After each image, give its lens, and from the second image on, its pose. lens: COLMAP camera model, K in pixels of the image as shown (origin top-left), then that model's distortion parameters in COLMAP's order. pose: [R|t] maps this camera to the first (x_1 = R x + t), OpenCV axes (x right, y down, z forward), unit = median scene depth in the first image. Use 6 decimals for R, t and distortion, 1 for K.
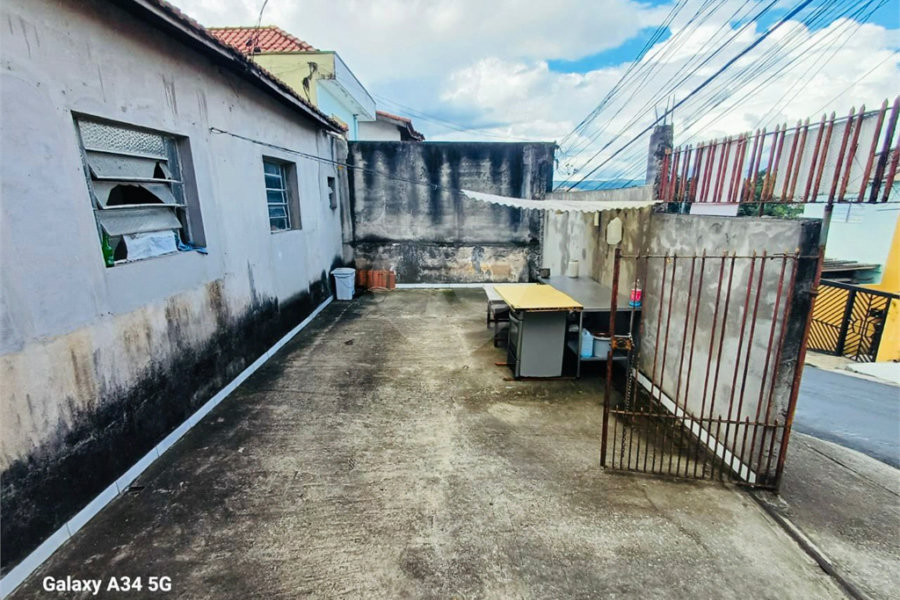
lens RADIAL K [[409.4, 0, 450.0], [0, 409.4, 300.0], [0, 0, 1]] dist [0.008080, 0.000010]
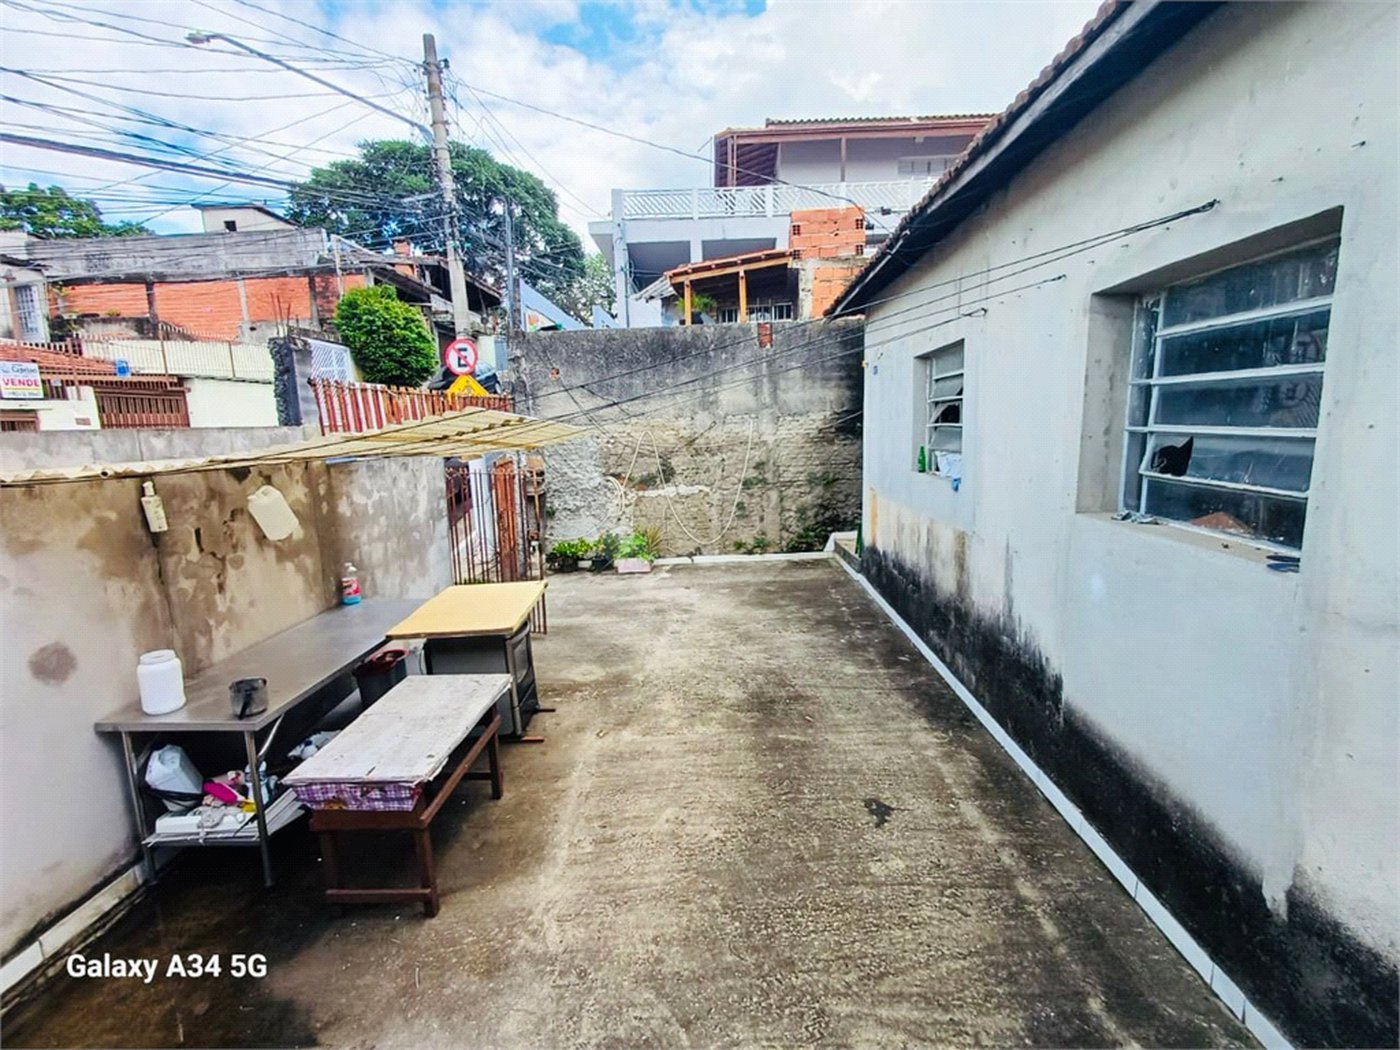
lens RADIAL K [[636.7, 0, 700.0], [0, 636.7, 525.0], [0, 0, 1]] dist [0.012298, -0.006017]
pose [[-0.998011, 0.036488, 0.051411, -0.117371], [0.053669, 0.919598, 0.389177, -0.334513], [-0.033077, 0.391162, -0.919727, 1.331767]]
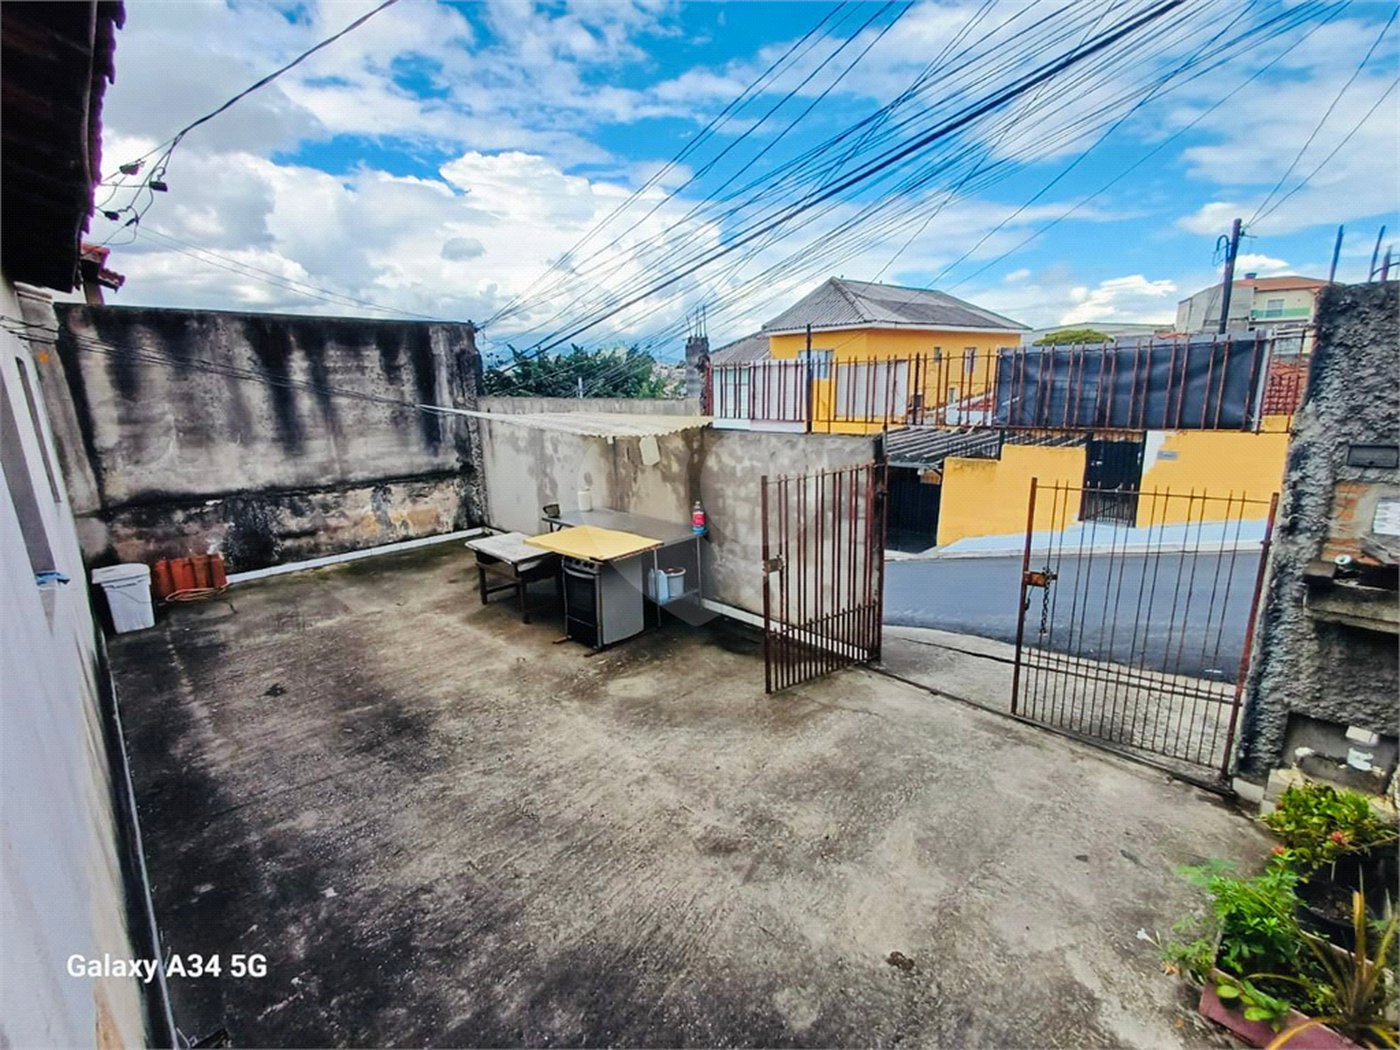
lens RADIAL K [[636.7, 0, 700.0], [0, 636.7, 525.0], [0, 0, 1]] dist [0.012298, -0.006017]
pose [[0.723012, -0.171407, 0.669234, -0.345241], [0.185053, 0.981382, 0.051432, -0.049784], [-0.665590, 0.086658, 0.741270, -0.031733]]
